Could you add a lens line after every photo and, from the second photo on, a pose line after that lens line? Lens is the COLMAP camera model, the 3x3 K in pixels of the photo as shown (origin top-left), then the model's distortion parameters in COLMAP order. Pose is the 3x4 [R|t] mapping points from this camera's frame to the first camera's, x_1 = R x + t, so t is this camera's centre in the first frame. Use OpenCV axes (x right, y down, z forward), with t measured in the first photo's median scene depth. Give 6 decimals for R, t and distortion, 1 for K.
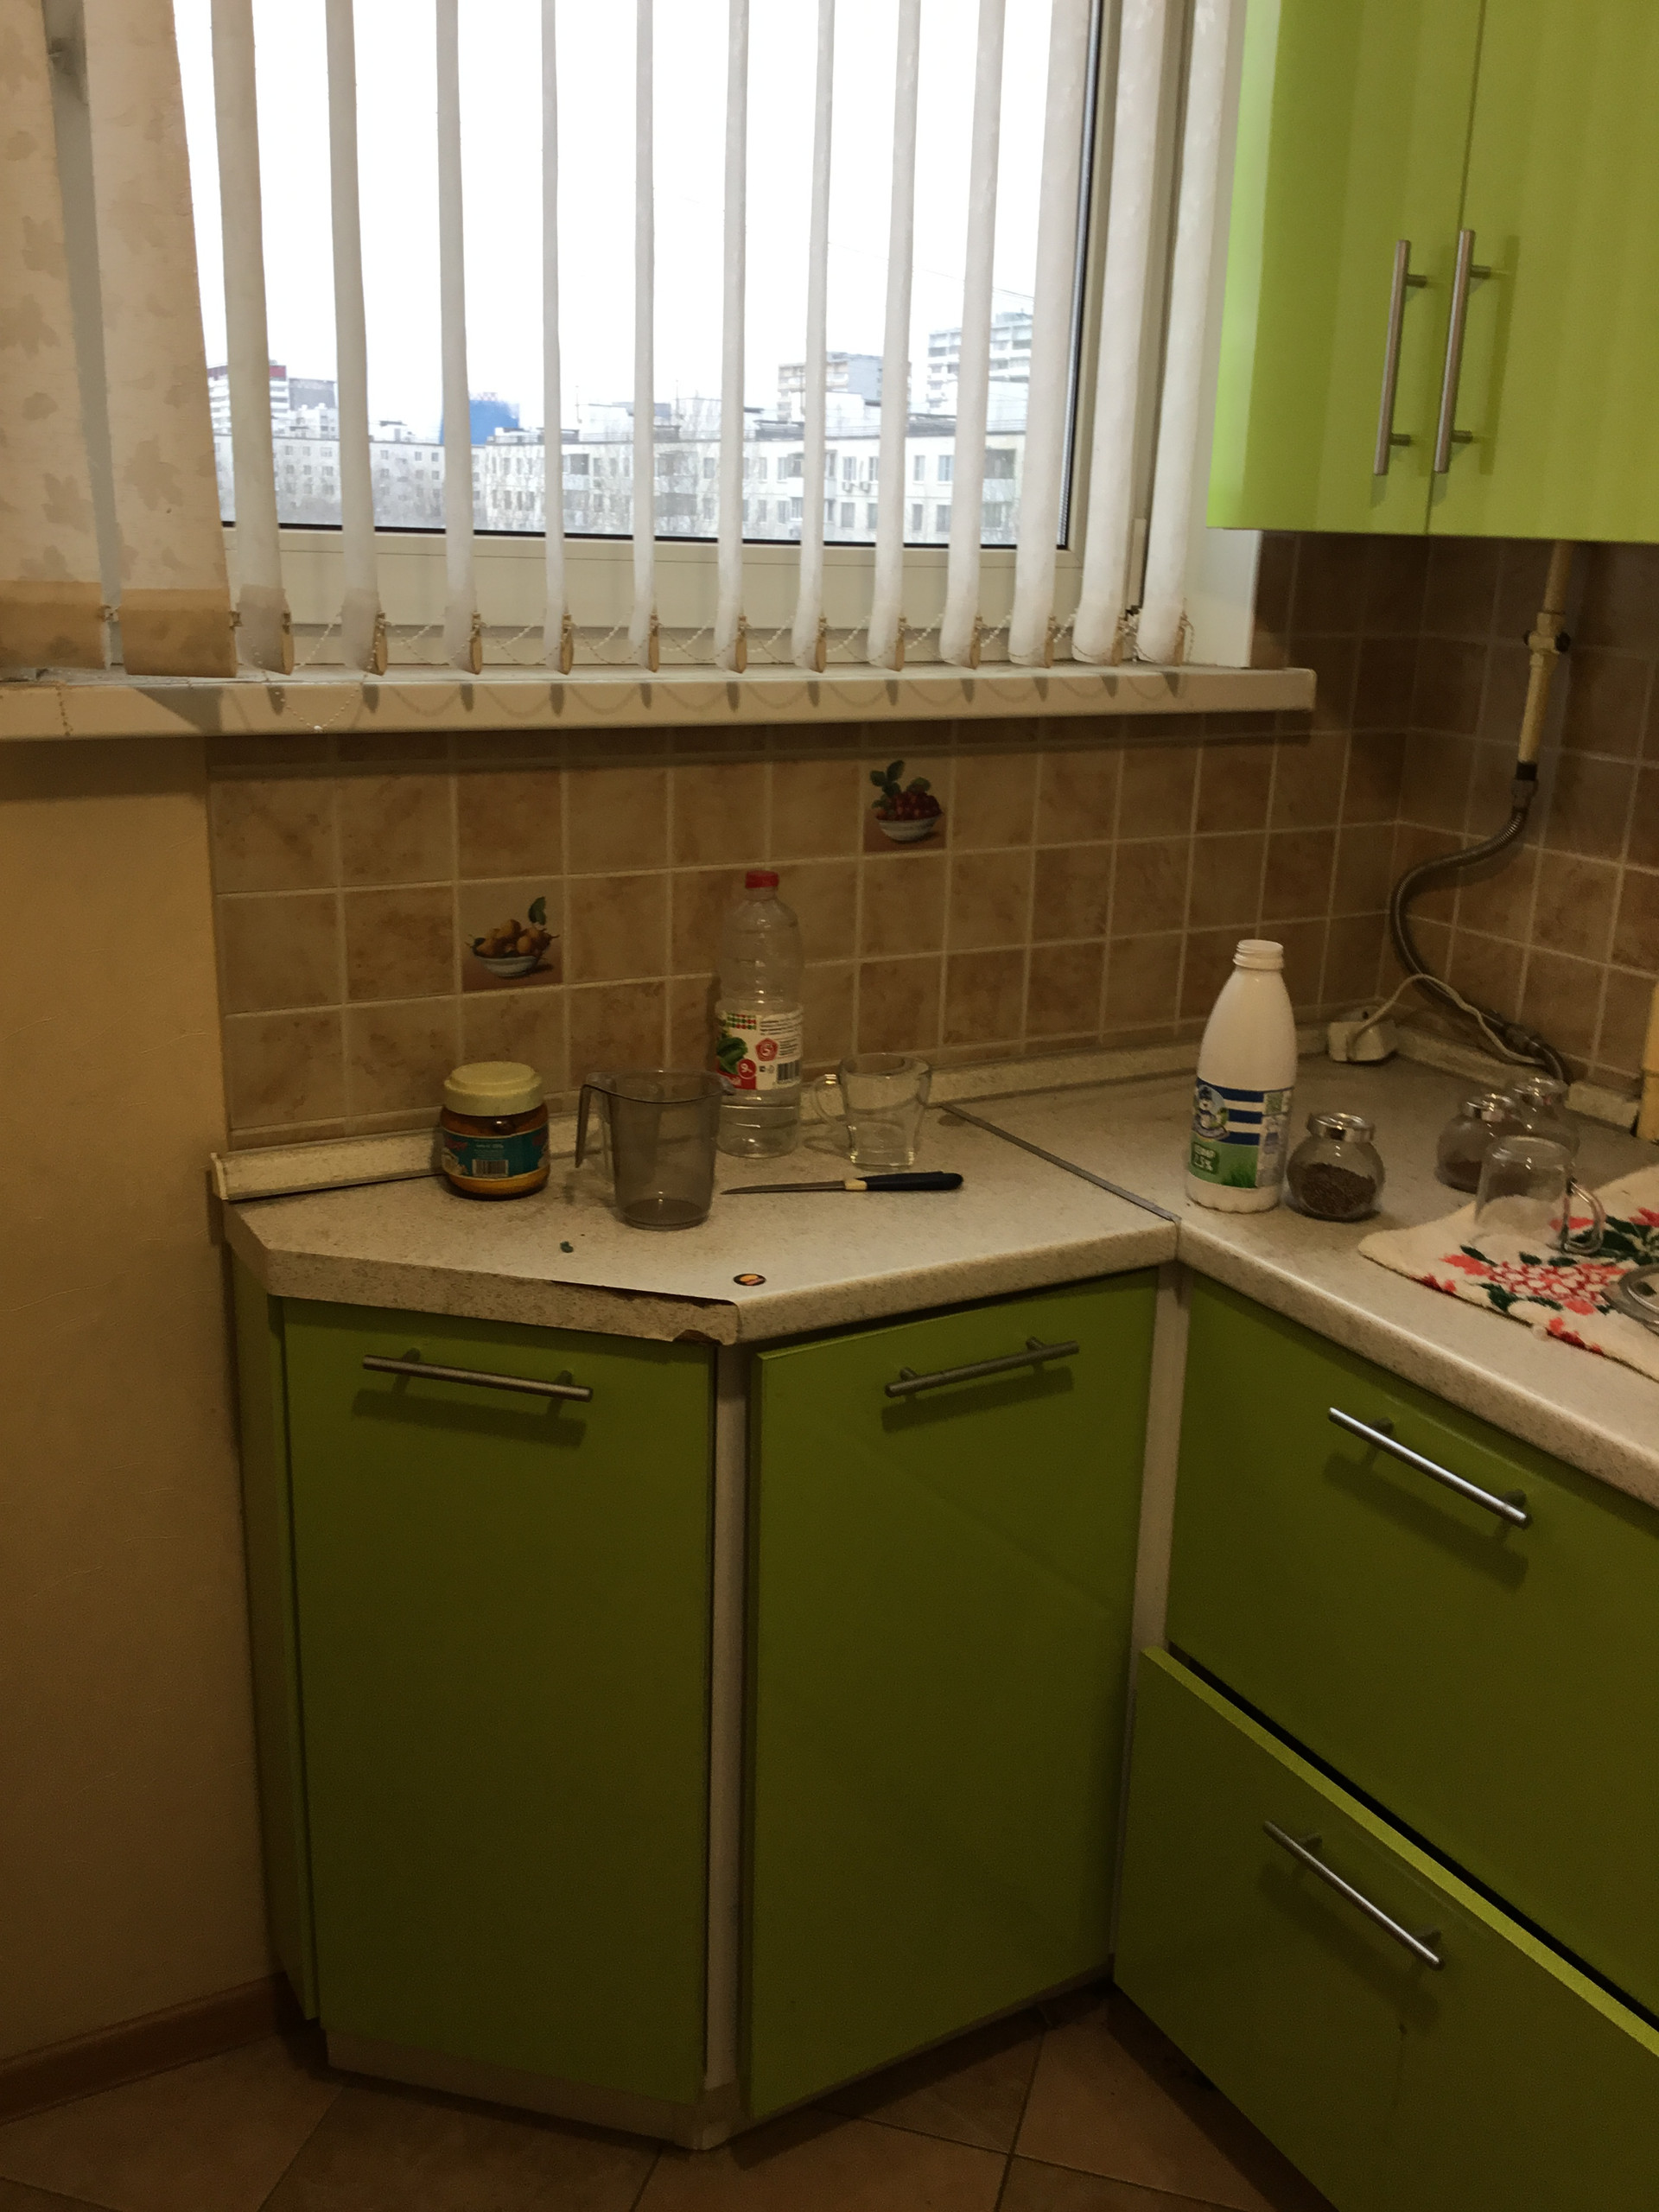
lens RADIAL K [[1970.1, 0, 816.6], [0, 1970.1, 1096.5], [0, 0, 1]] dist [0.110902, -0.206110]
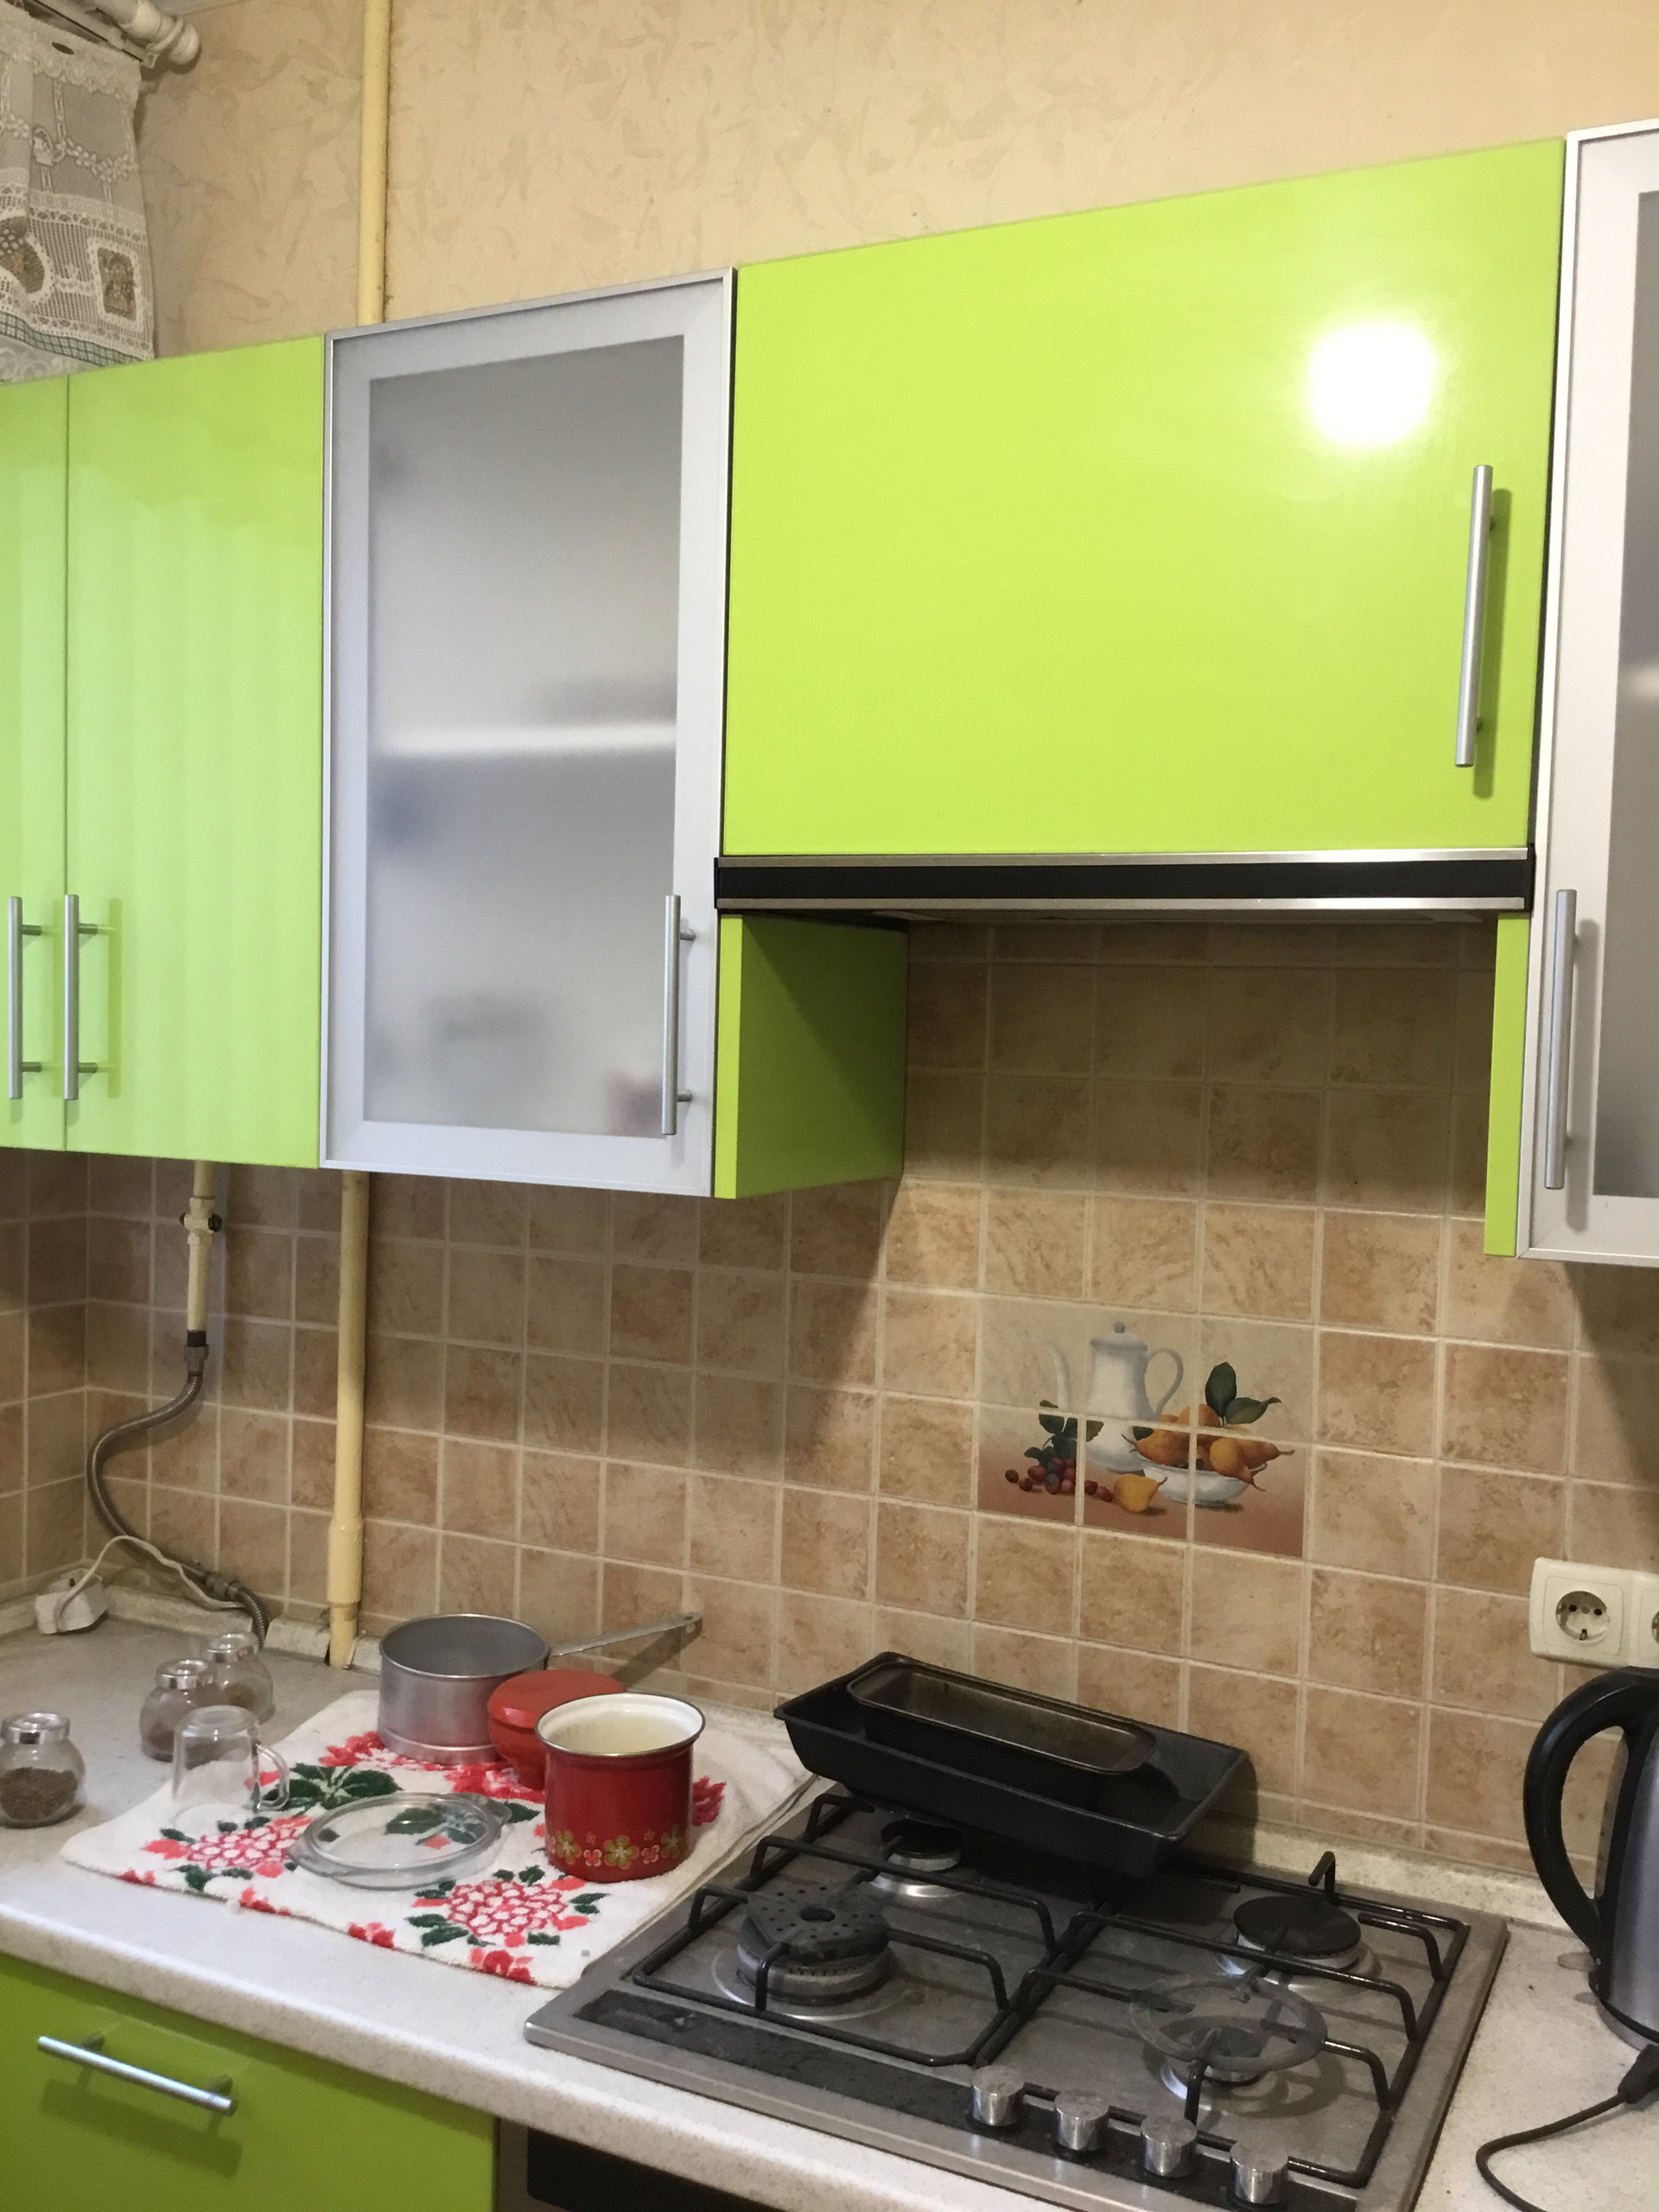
lens RADIAL K [[1970.1, 0, 820.7], [0, 1970.1, 1114.3], [0, 0, 1]] dist [0.110902, -0.206110]
pose [[0.821873, -0.035724, 0.568549, 0.029336], [0.158453, 0.972983, -0.167918, -0.055830], [-0.547190, 0.228095, 0.805329, -0.101972]]
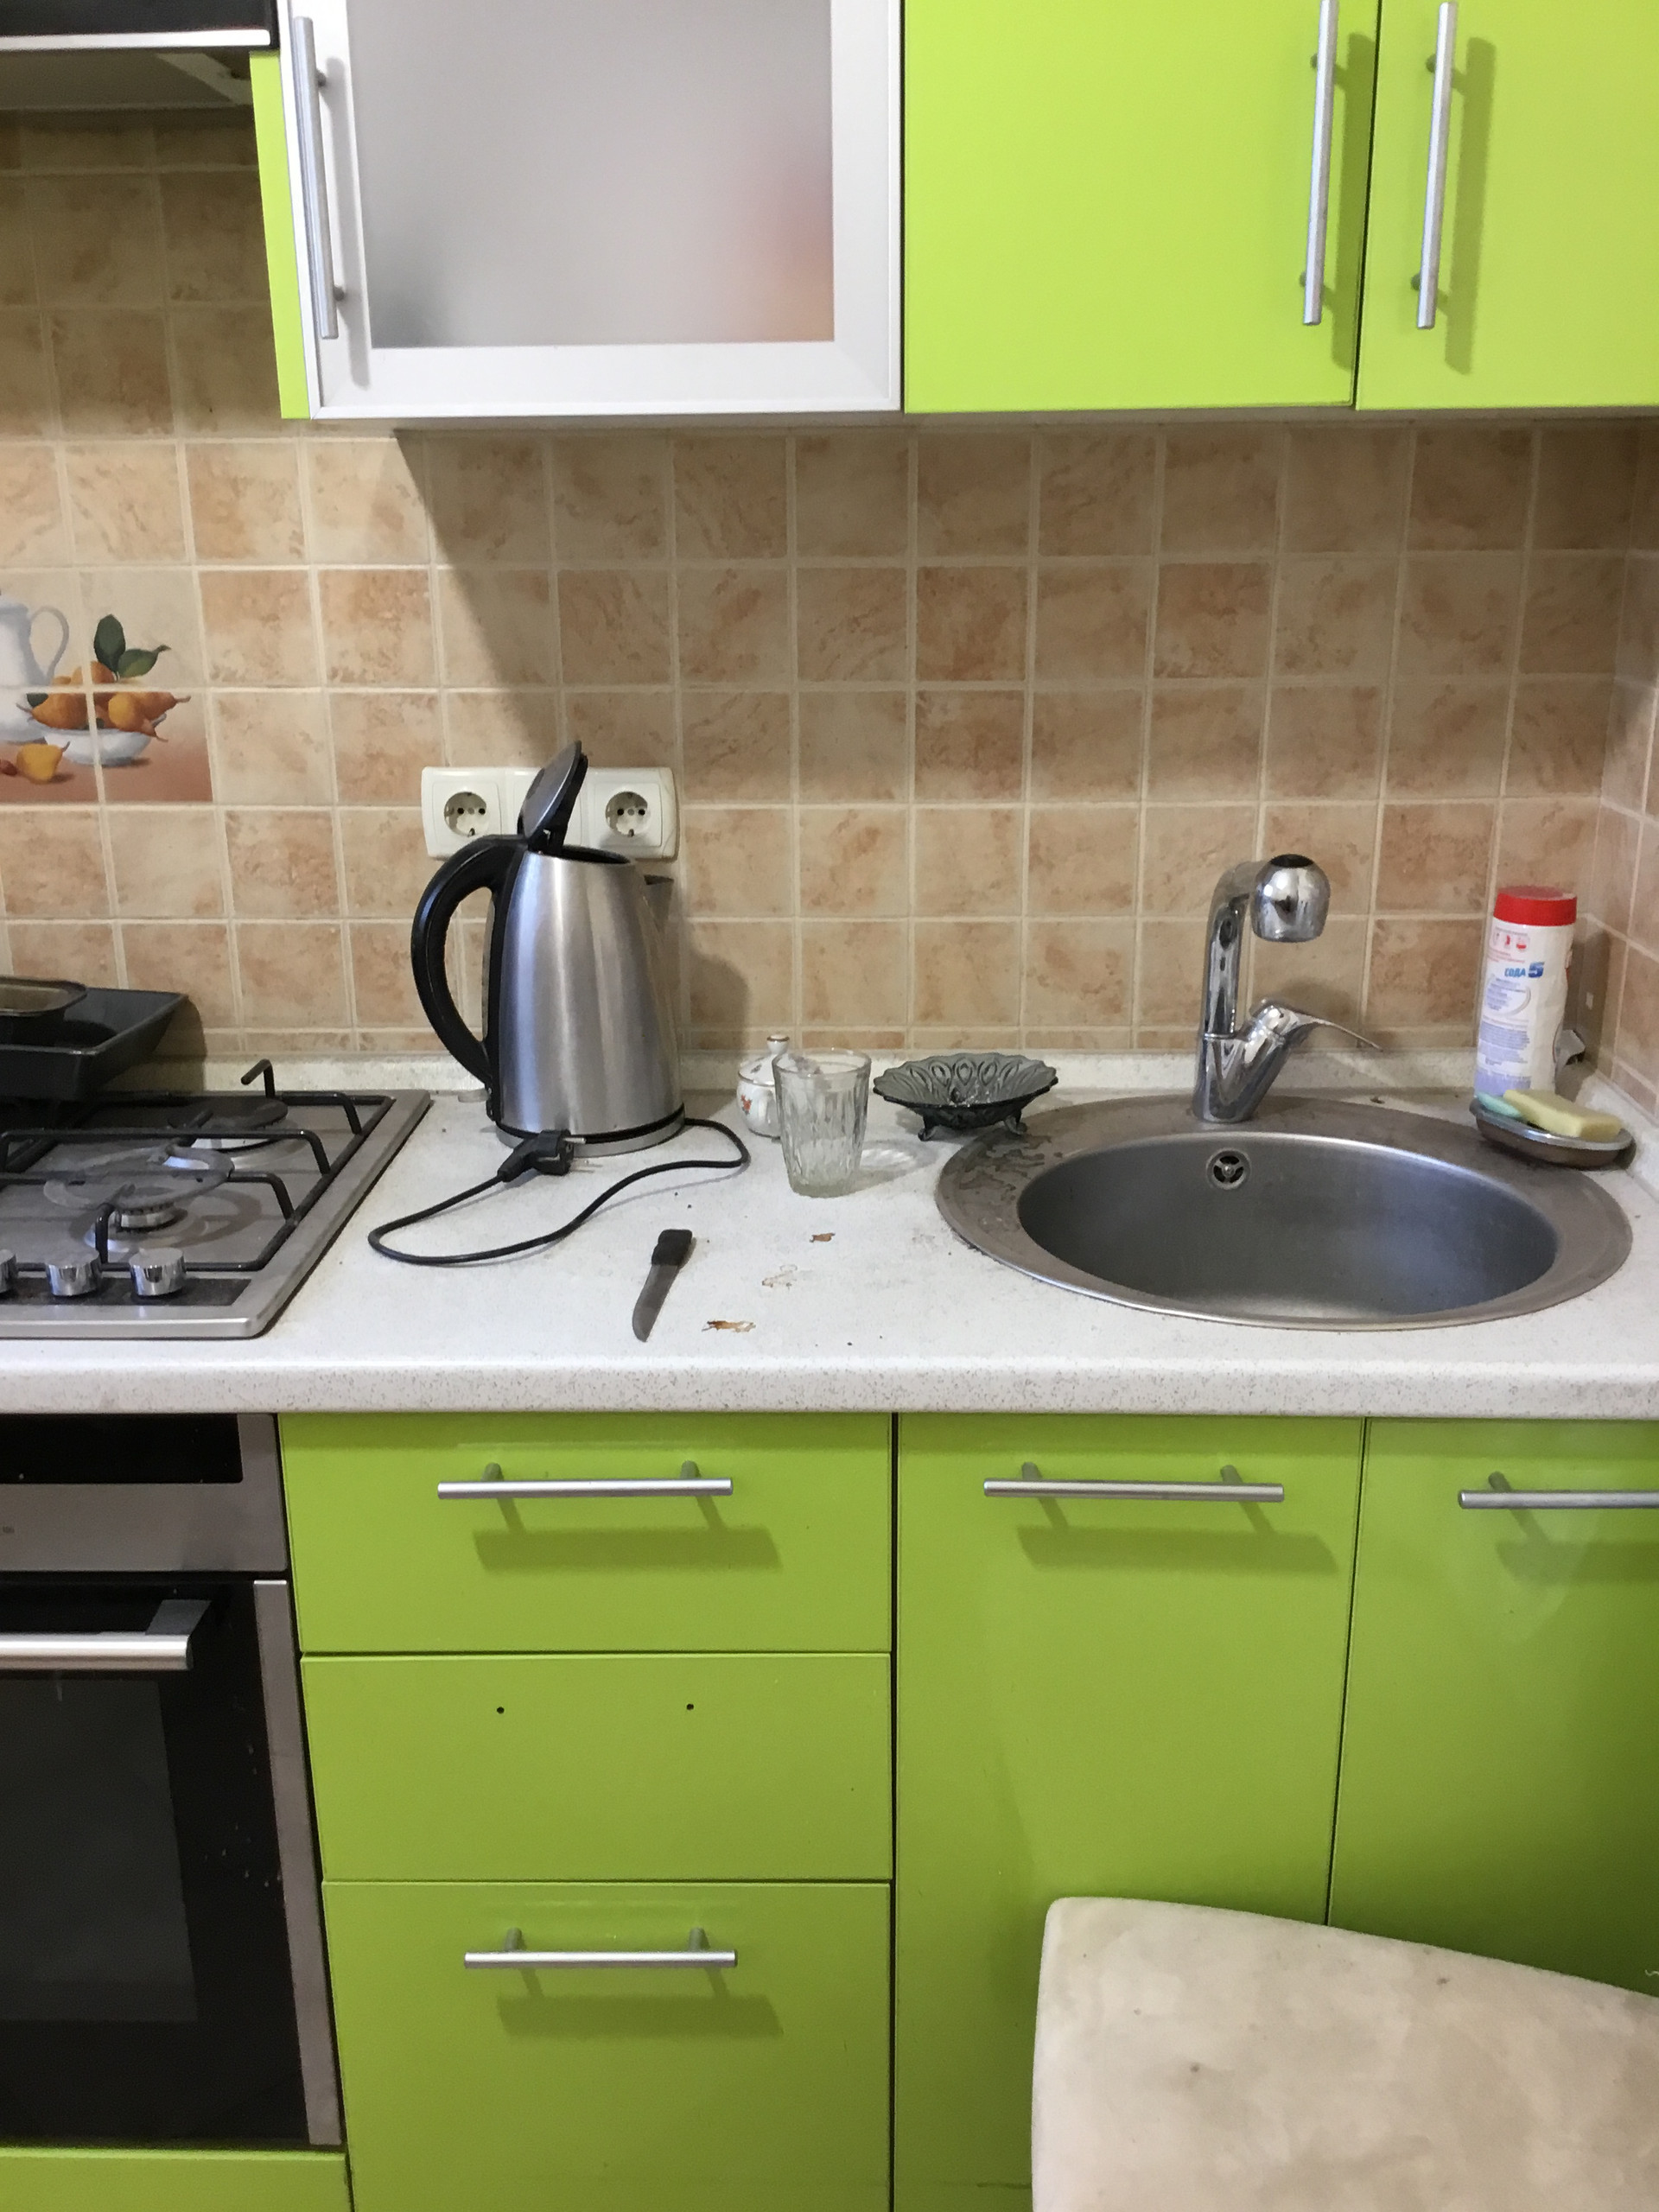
lens RADIAL K [[1970.1, 0, 836.8], [0, 1970.1, 1120.2], [0, 0, 1]] dist [0.110902, -0.206110]
pose [[0.492865, -0.294256, 0.818839, 0.052794], [0.267890, 0.946684, 0.178953, 0.092579], [-0.827840, 0.131159, 0.545416, -0.191021]]
